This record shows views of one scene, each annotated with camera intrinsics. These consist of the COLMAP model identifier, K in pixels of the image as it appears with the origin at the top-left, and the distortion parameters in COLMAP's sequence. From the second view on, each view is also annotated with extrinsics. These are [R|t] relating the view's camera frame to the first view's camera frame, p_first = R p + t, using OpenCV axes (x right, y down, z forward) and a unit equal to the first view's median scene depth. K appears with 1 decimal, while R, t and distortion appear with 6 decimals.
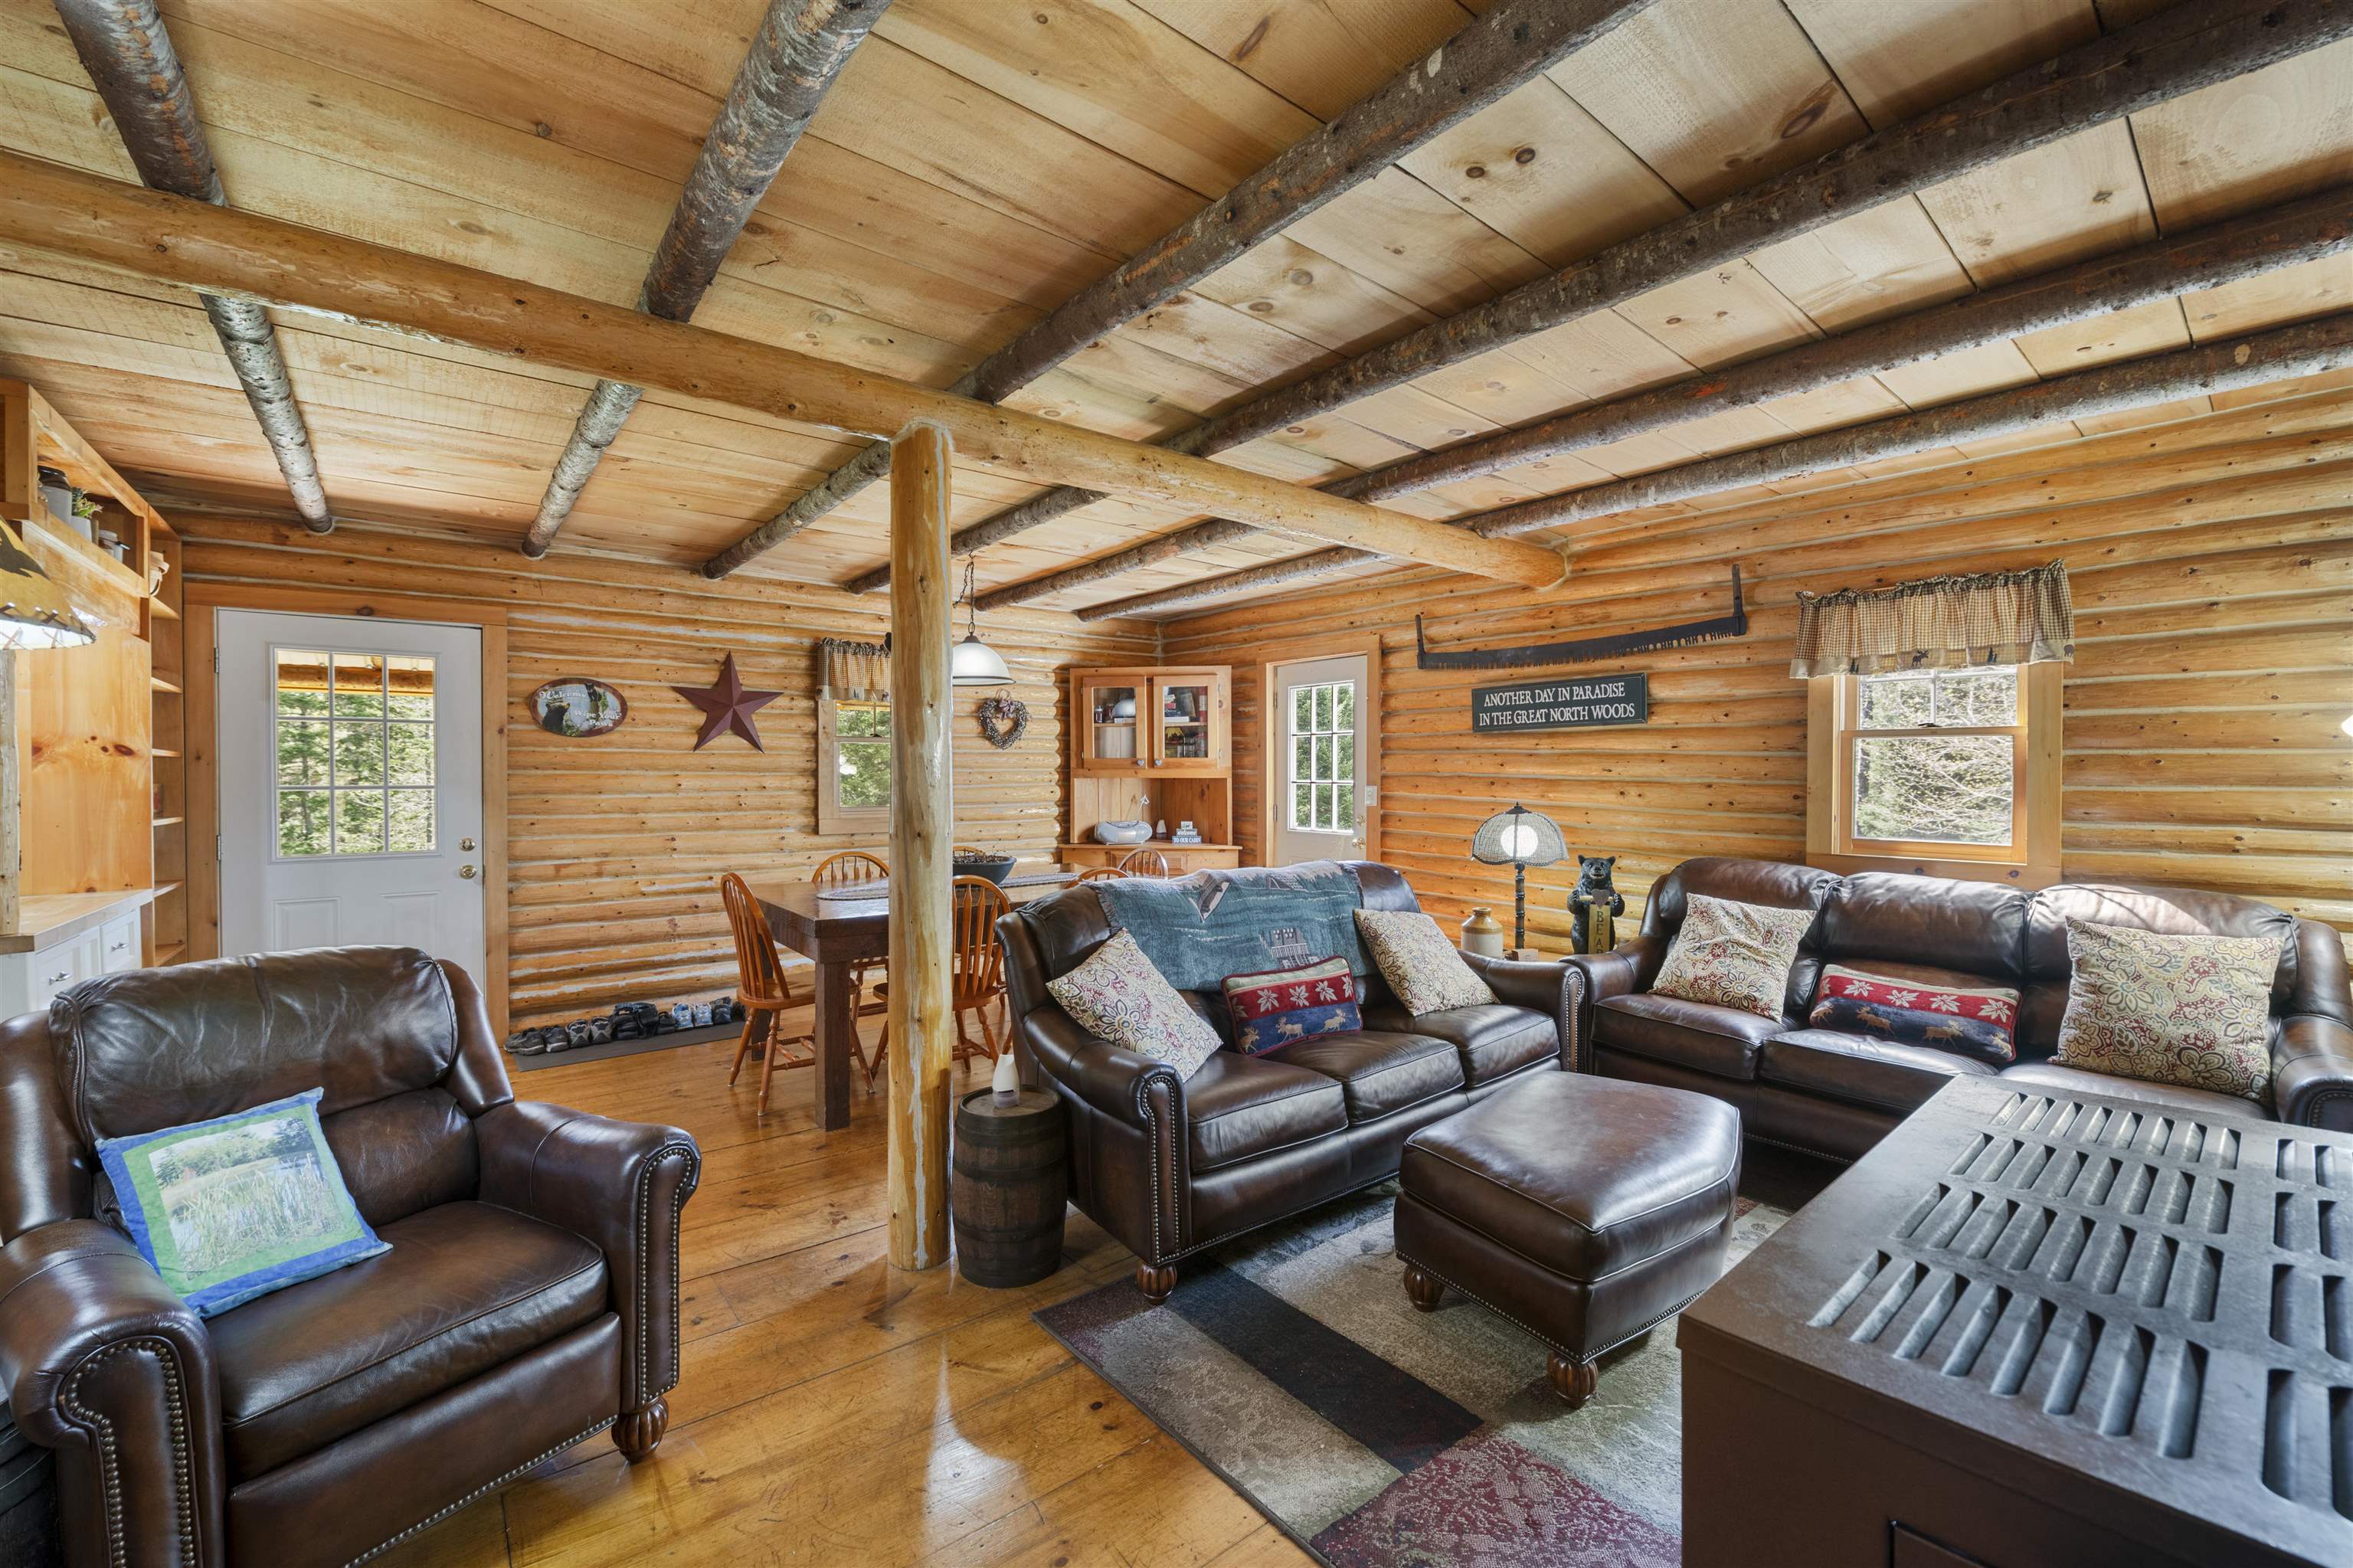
lens RADIAL K [[947.4, 0, 1172.7], [0, 947.4, 784.4], [0, 0, 1]] dist [-0.006564, -0.000890]
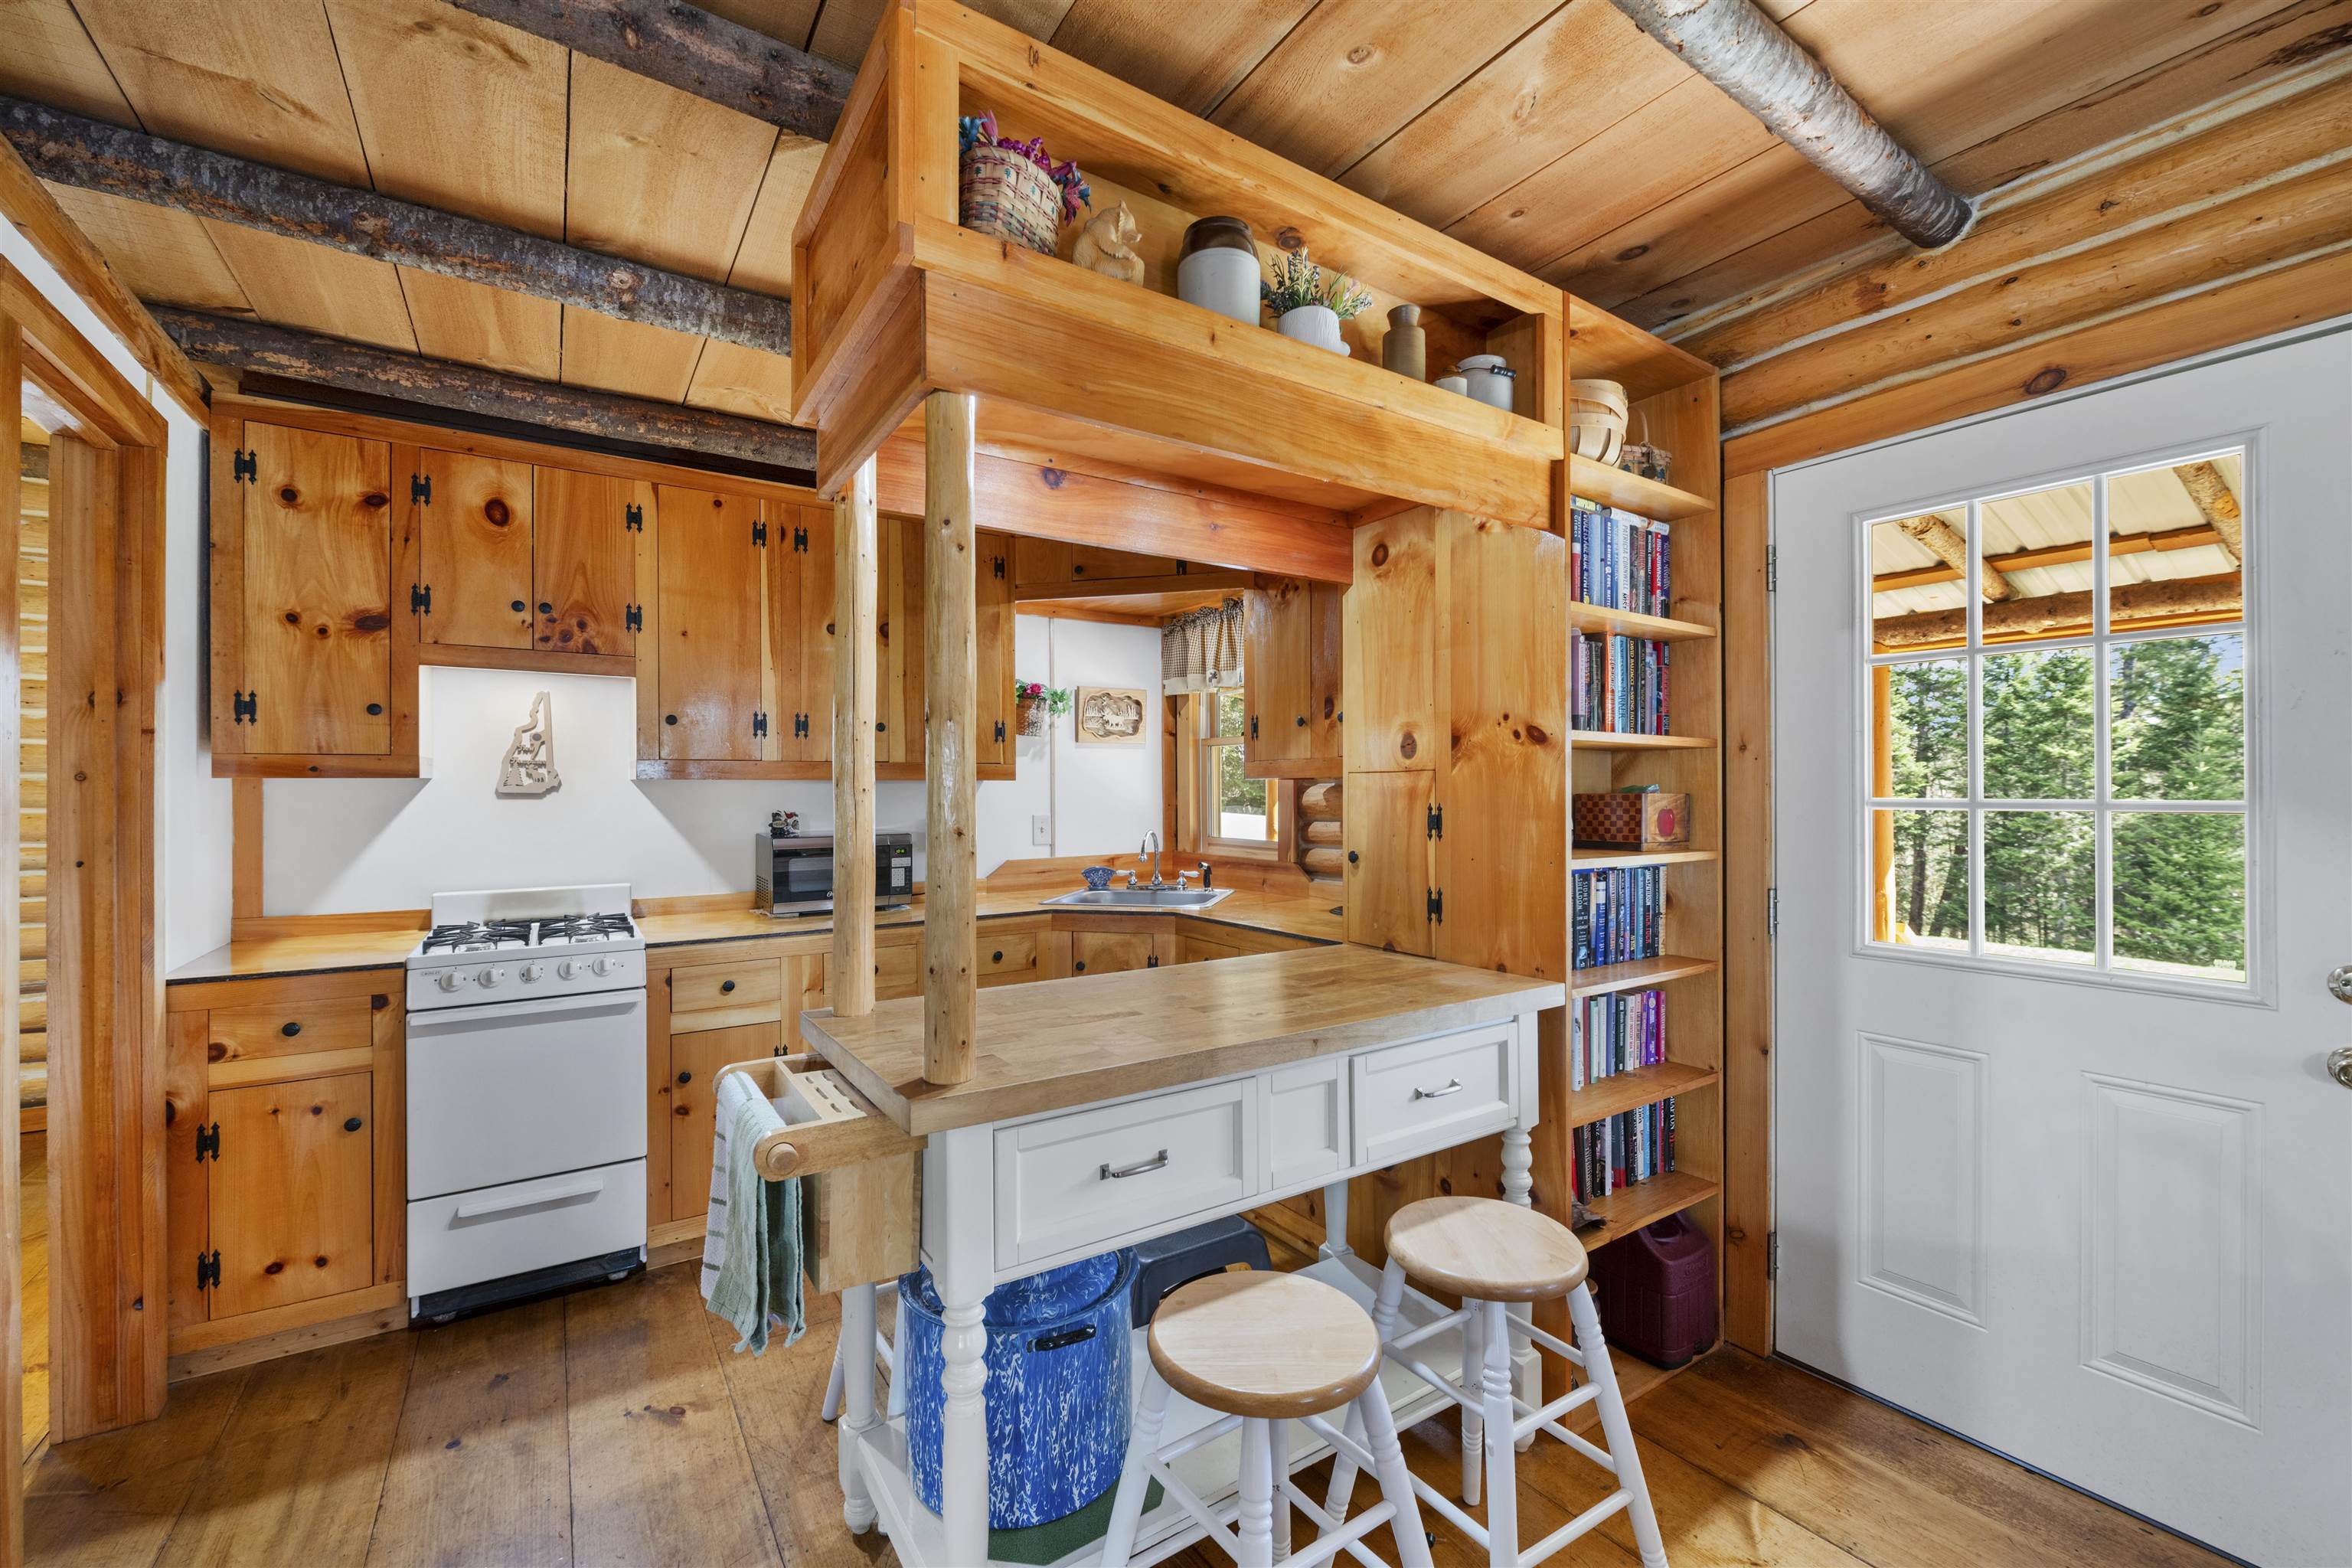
lens RADIAL K [[946.9, 0, 1172.2], [0, 946.9, 784.4], [0, 0, 1]] dist [-0.006564, -0.000890]
pose [[-0.096696, -0.001998, -0.995312, -0.386325], [-0.006934, 0.999975, -0.001334, -0.002779], [0.995290, 0.006772, -0.096707, 0.622936]]
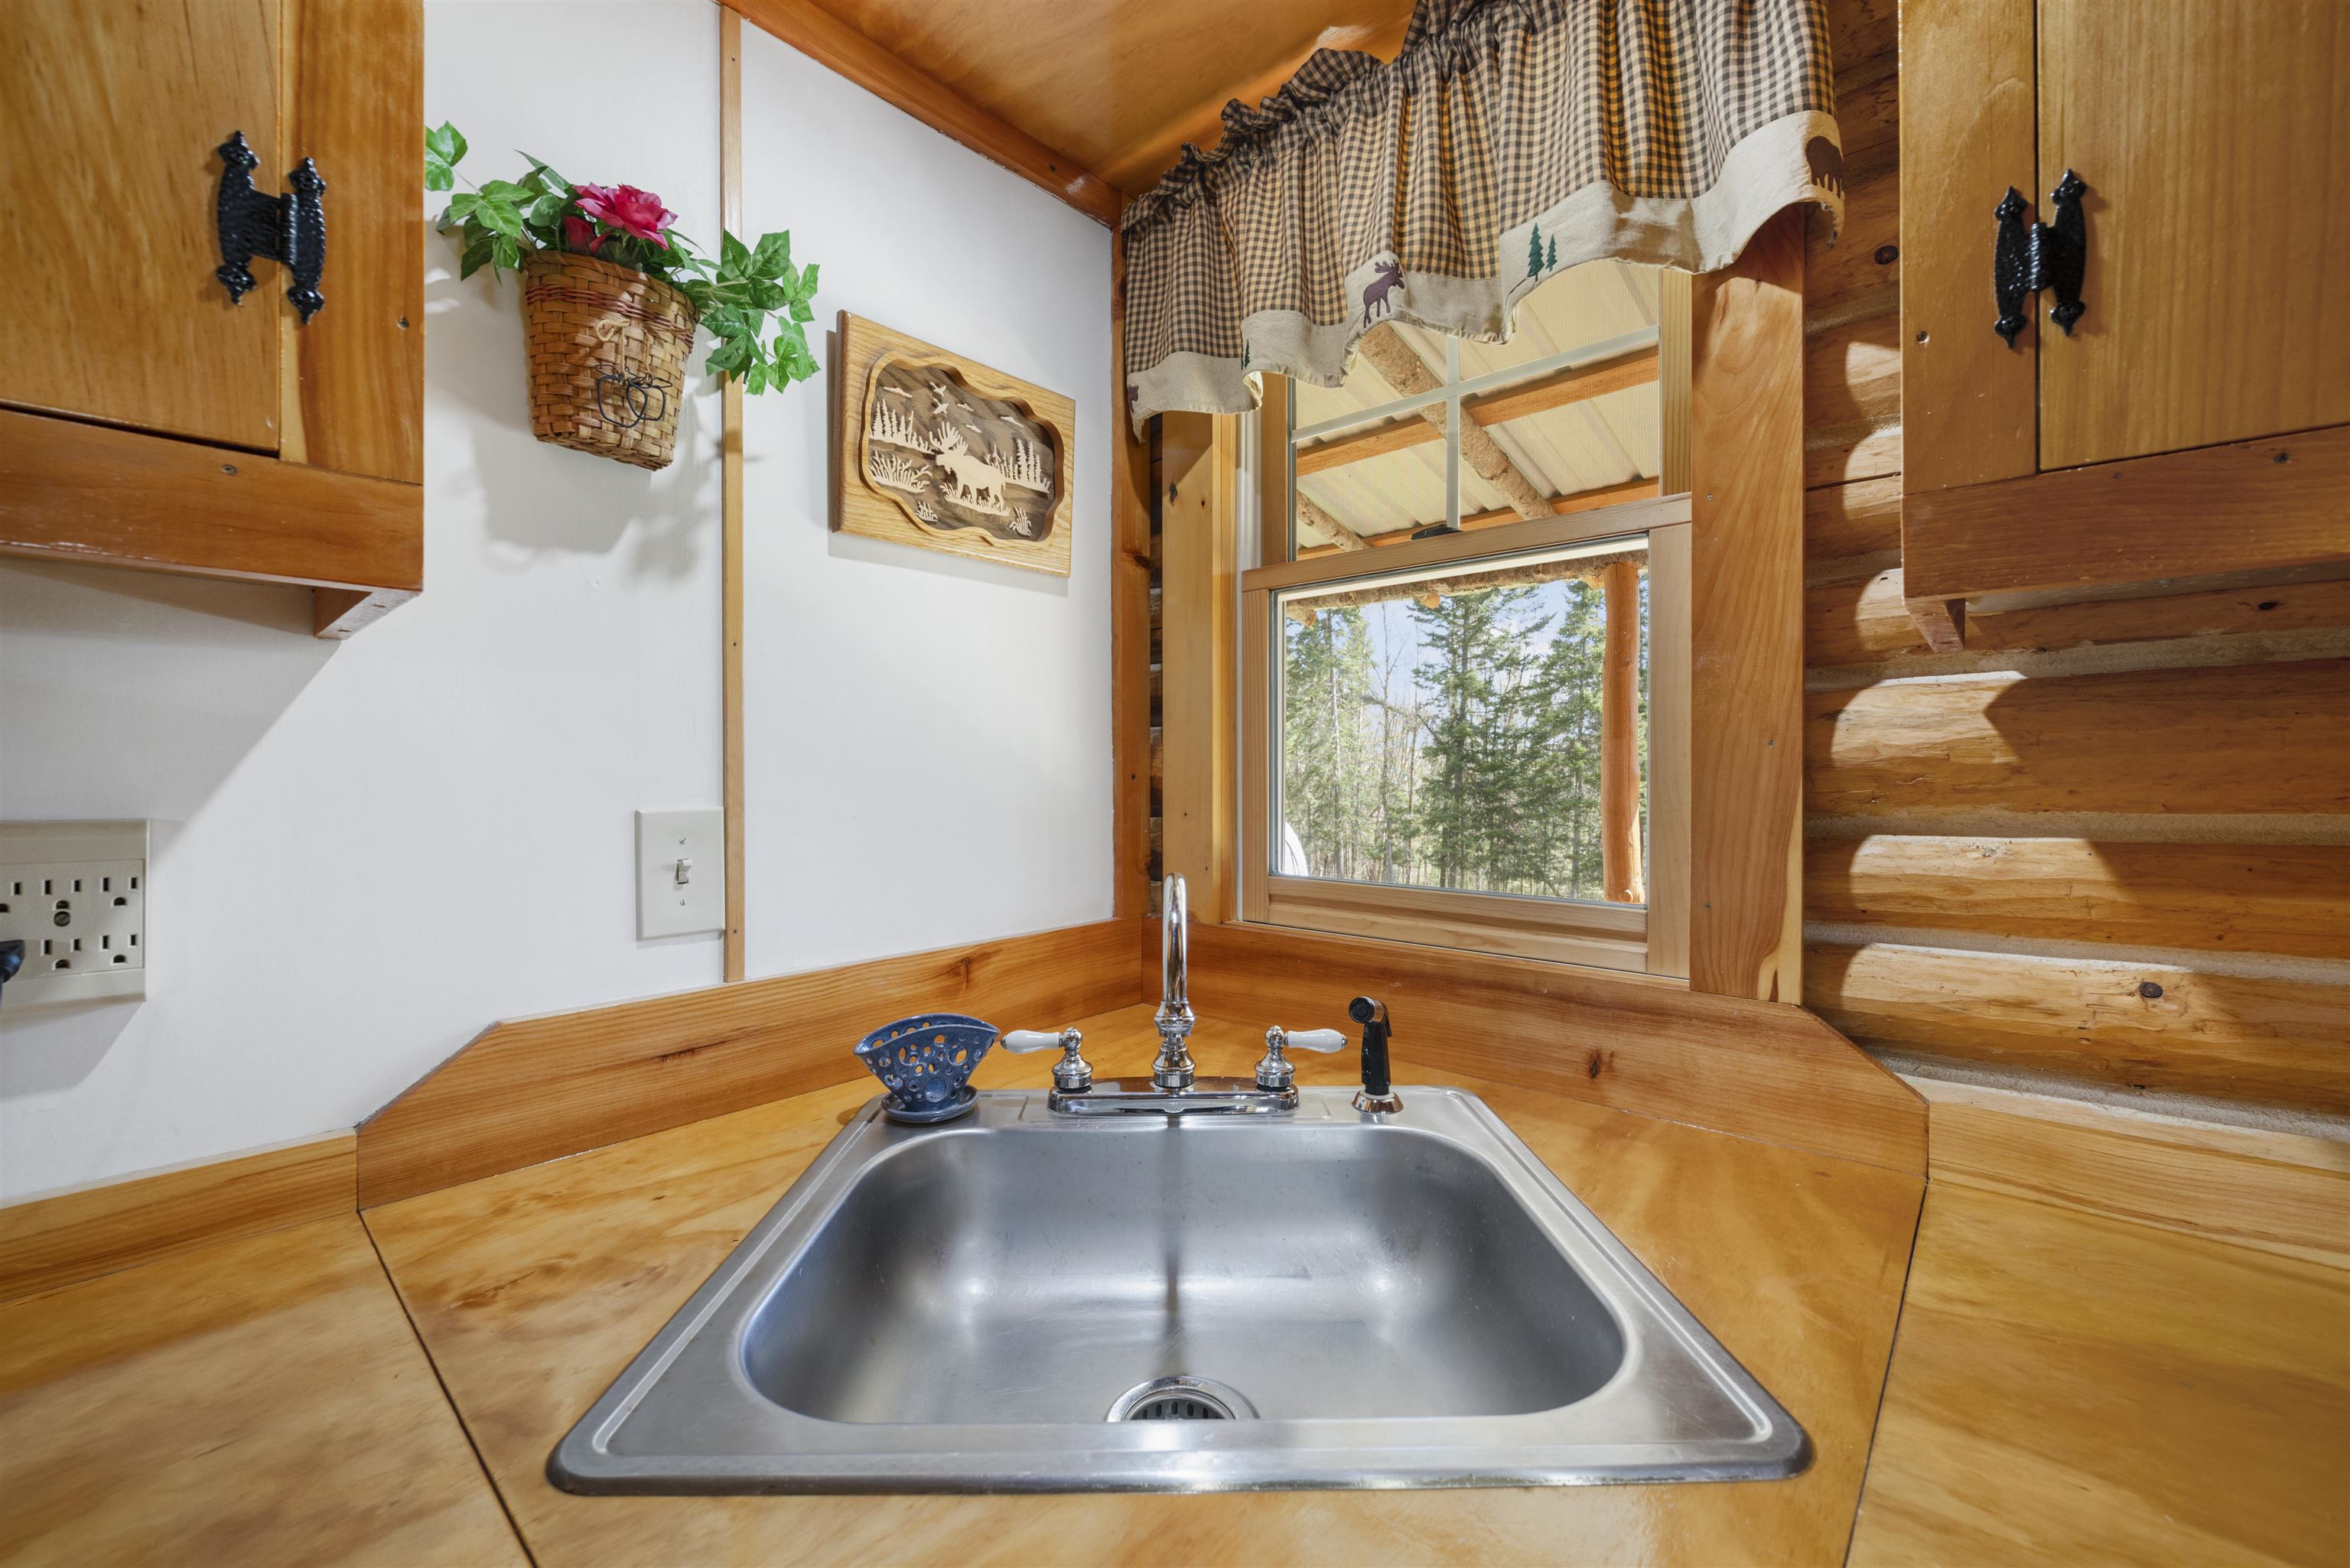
lens RADIAL K [[938.5, 0, 1170.4], [0, 938.5, 782.2], [0, 0, 1]] dist [-0.004042, -0.002398]
pose [[0.158387, 0.008943, -0.987337, -1.013669], [-0.011147, 0.999911, 0.007268, 0.016049], [0.987314, 0.009854, 0.158473, 0.494368]]
